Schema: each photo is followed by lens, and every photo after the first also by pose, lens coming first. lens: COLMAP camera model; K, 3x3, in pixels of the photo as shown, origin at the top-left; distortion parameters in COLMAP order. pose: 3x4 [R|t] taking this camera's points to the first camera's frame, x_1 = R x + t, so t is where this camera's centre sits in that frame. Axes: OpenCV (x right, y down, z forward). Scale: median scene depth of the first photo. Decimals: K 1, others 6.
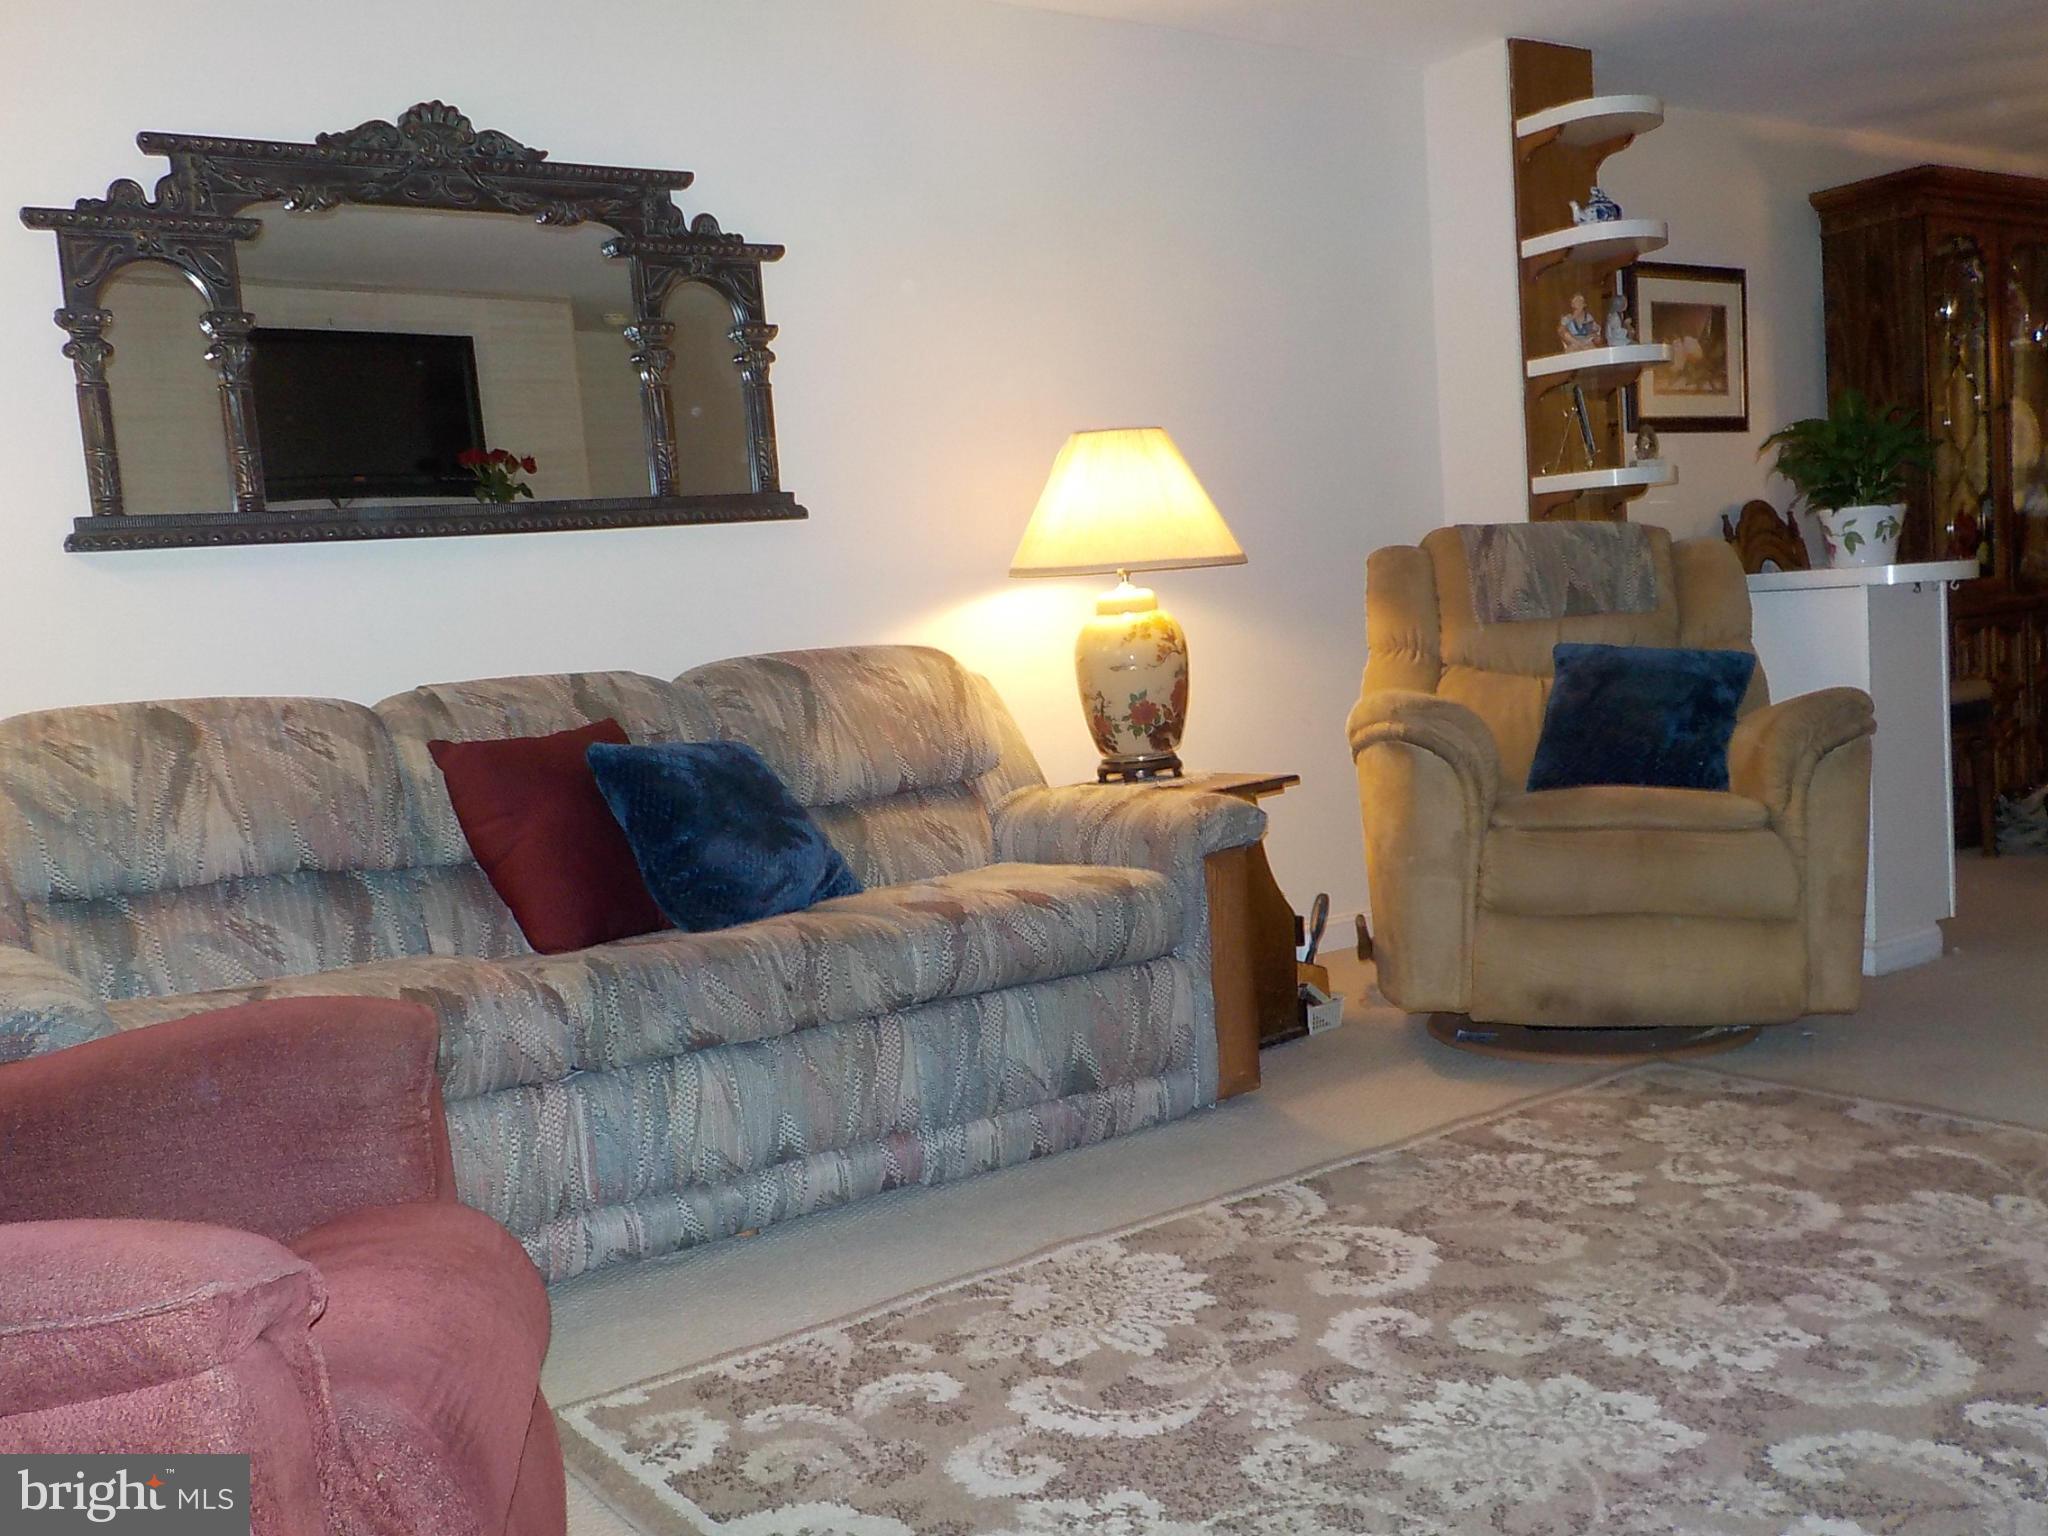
lens RADIAL K [[1890.0, 0, 1026.8], [0, 1890.0, 776.3], [0, 0, 1]] dist [0.008197, 0.000000]
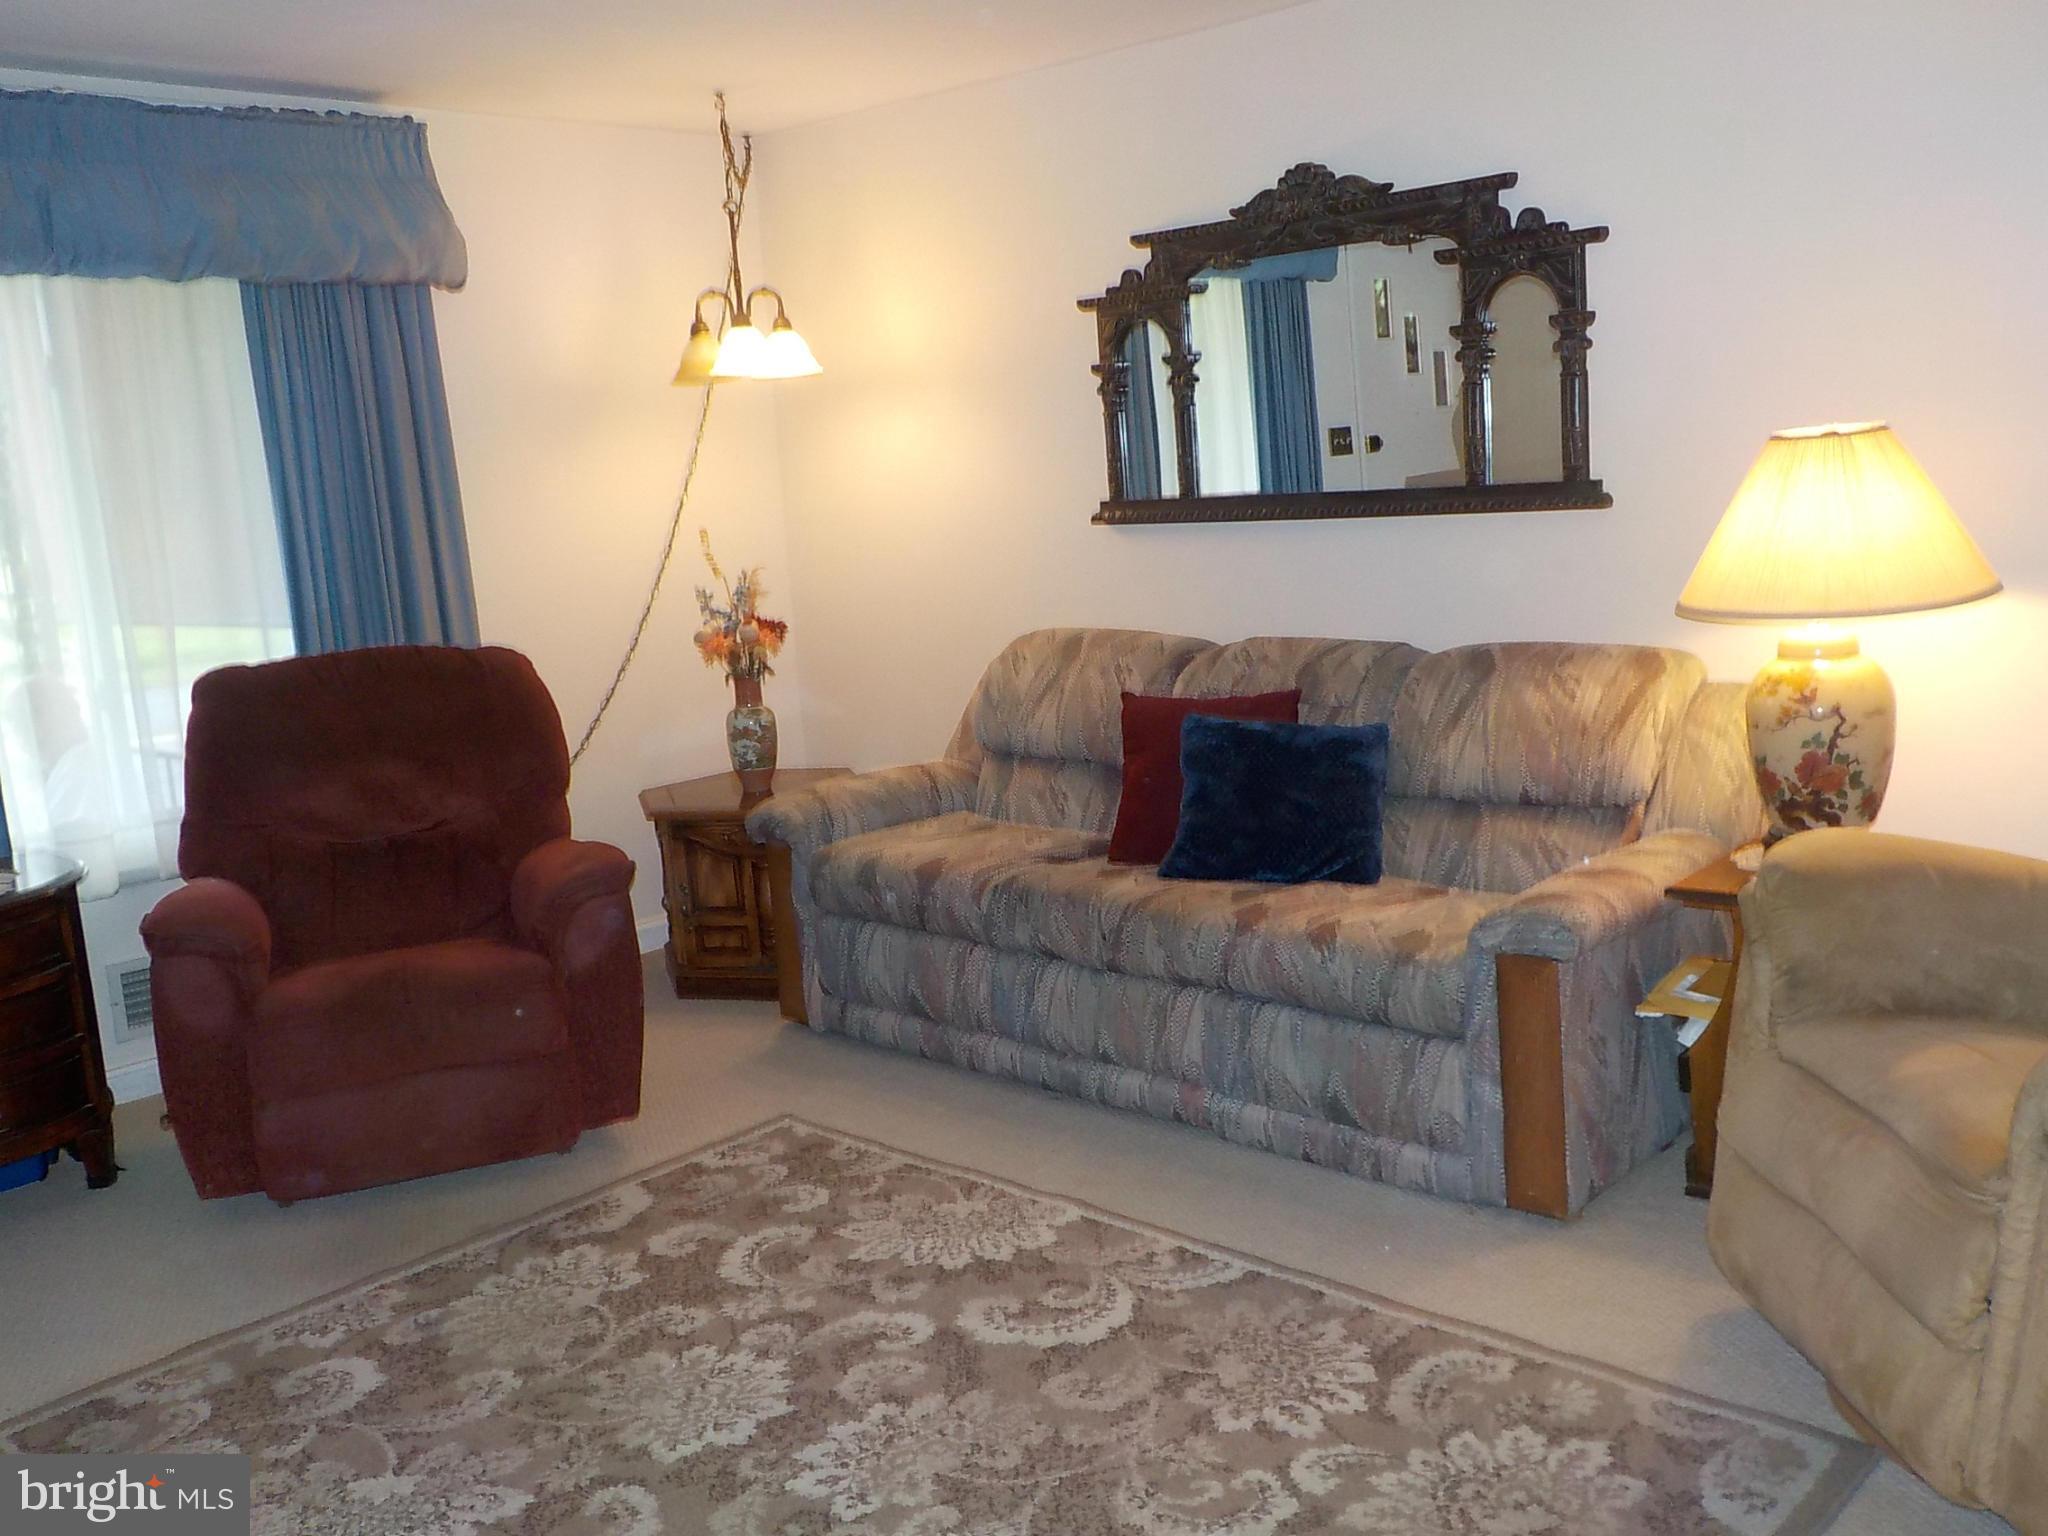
lens RADIAL K [[1890.0, 0, 1023.5], [0, 1890.0, 755.0], [0, 0, 1]] dist [0.008197, 0.000000]
pose [[0.201352, 0.223967, -0.953570, 1.134935], [-0.038448, 0.974565, 0.220780, -0.311349], [0.978764, -0.007791, 0.204842, 0.718851]]
